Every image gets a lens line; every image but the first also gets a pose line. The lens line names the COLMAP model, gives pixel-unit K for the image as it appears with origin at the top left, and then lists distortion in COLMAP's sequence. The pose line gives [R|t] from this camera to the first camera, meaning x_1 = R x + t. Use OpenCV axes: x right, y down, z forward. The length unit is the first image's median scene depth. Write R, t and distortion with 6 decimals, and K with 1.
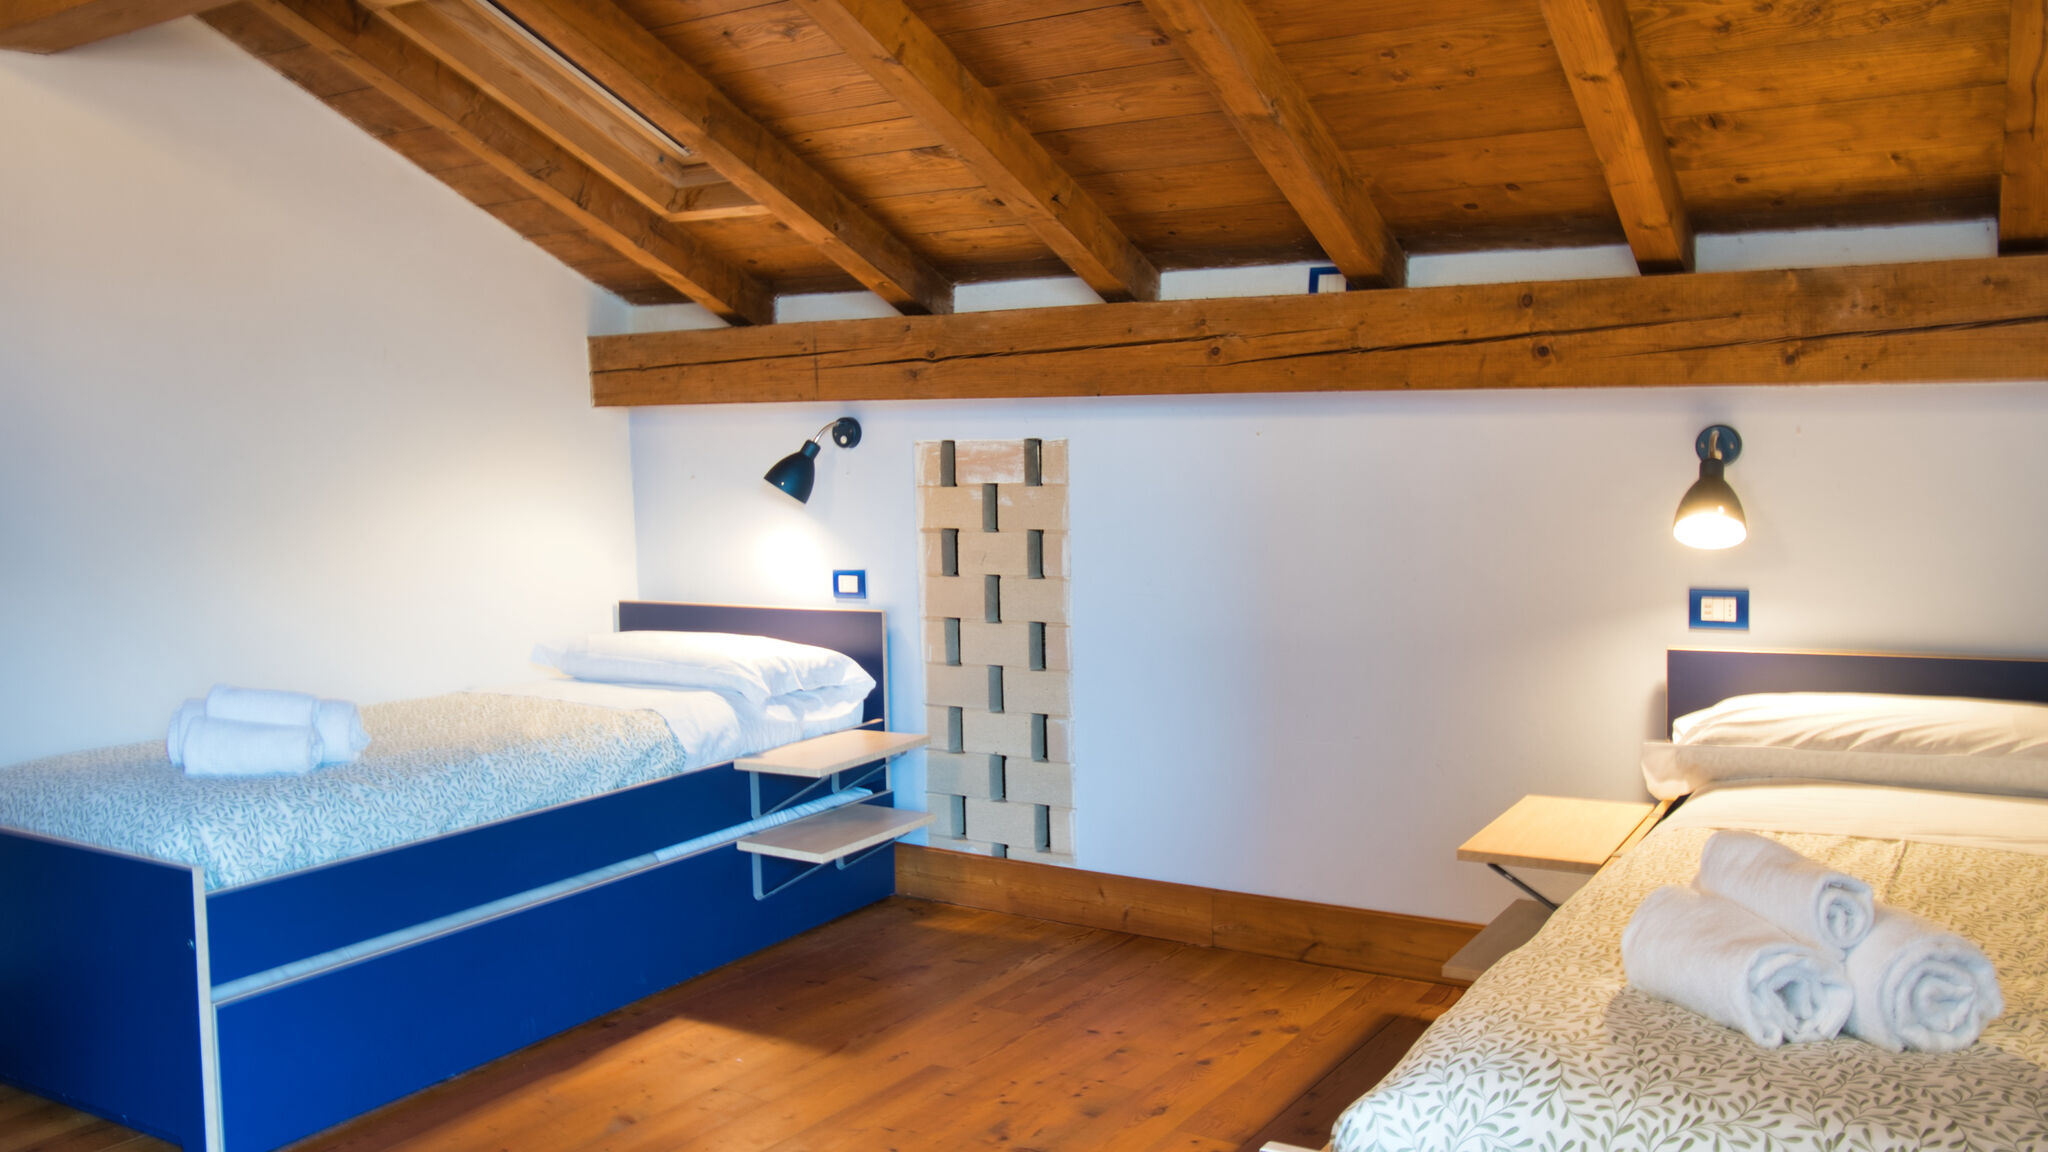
lens RADIAL K [[1662.2, 0, 1017.0], [0, 1662.2, 564.7], [0, 0, 1]] dist [-0.072515, 0.115523]
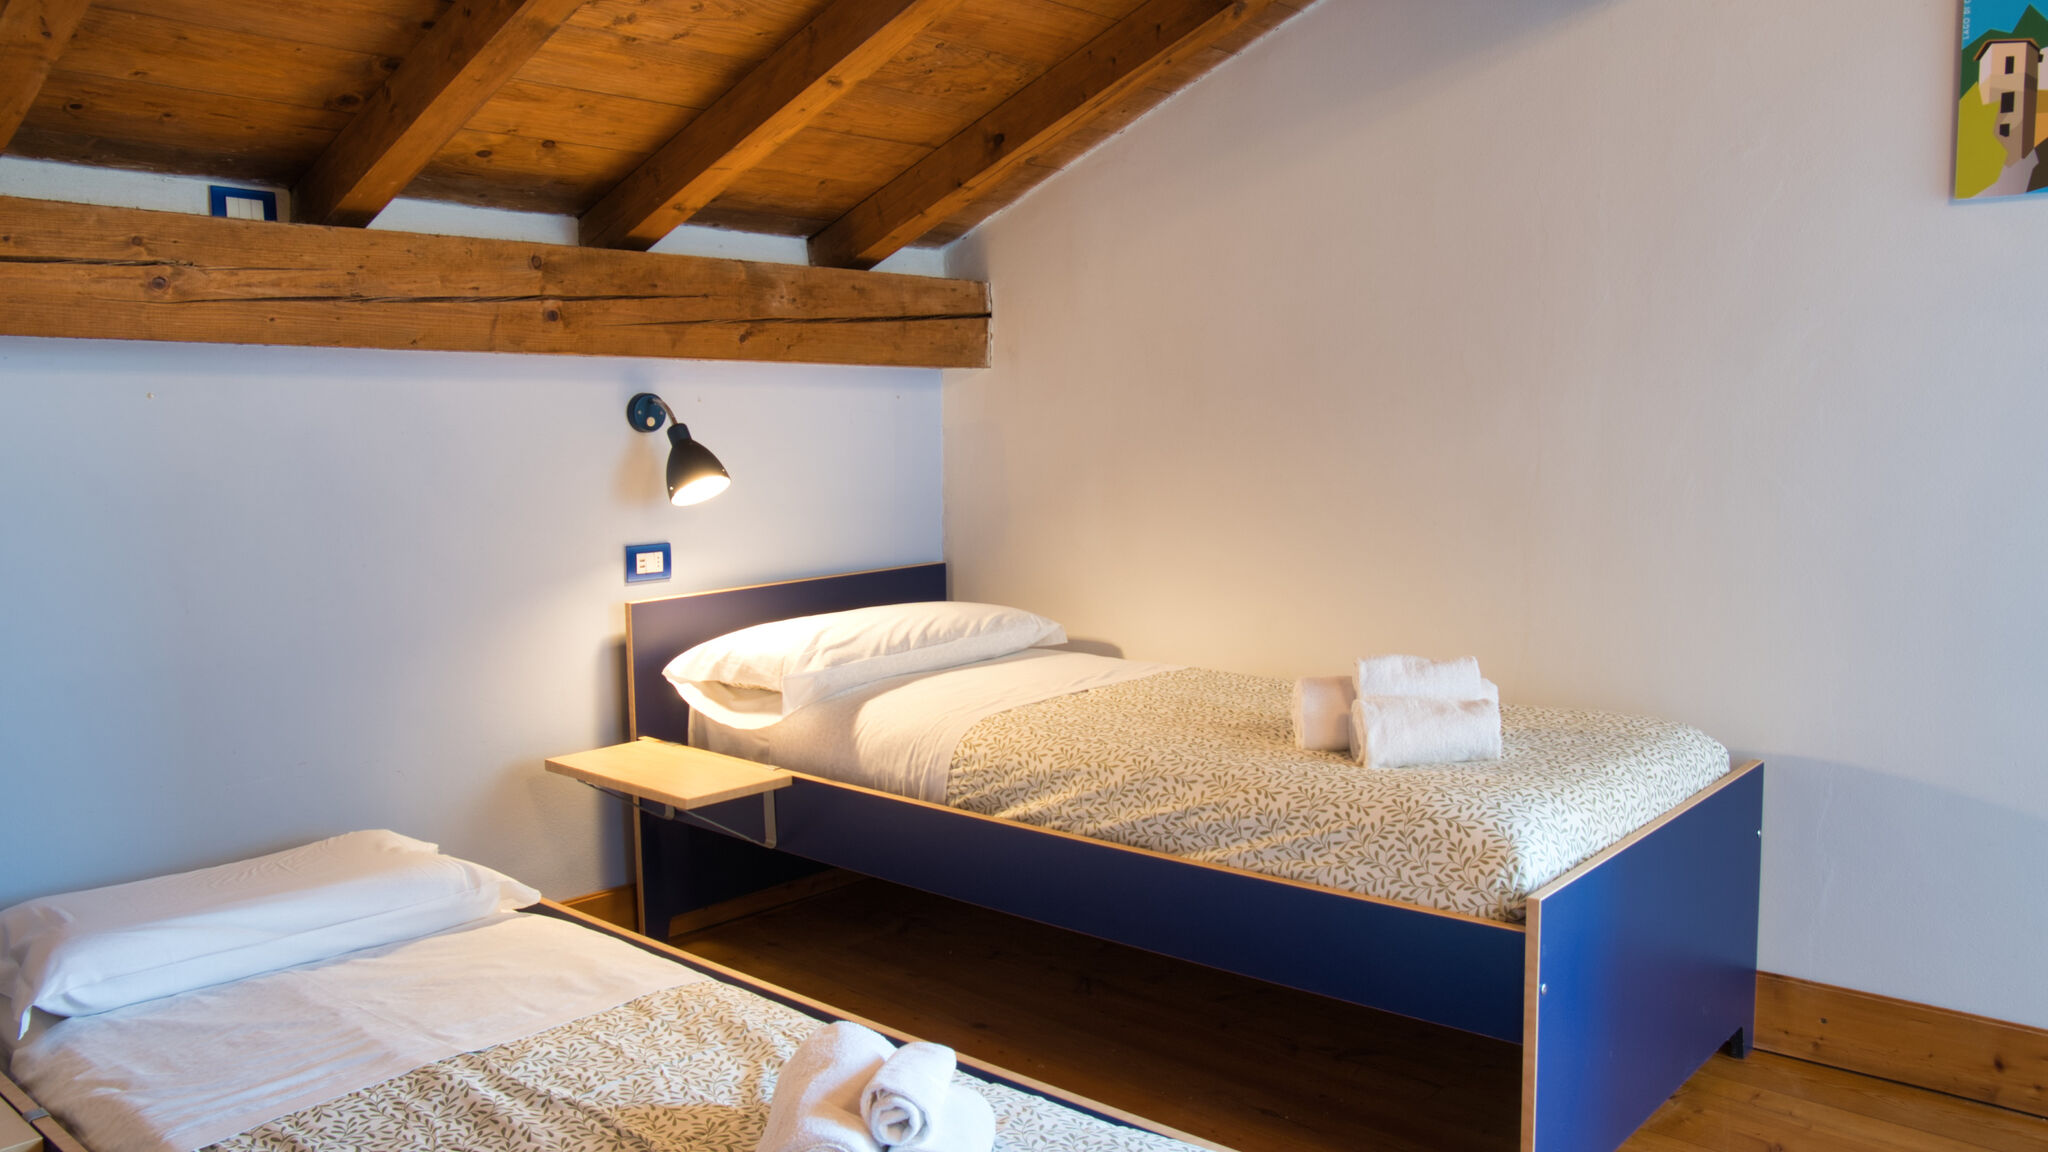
lens RADIAL K [[1662.2, 0, 1017.0], [0, 1662.2, 564.7], [0, 0, 1]] dist [-0.072515, 0.115523]
pose [[0.237305, -0.068437, 0.969021, -0.608563], [0.076279, 0.995748, 0.051645, -0.010428], [-0.968436, 0.061661, 0.241517, 0.516847]]
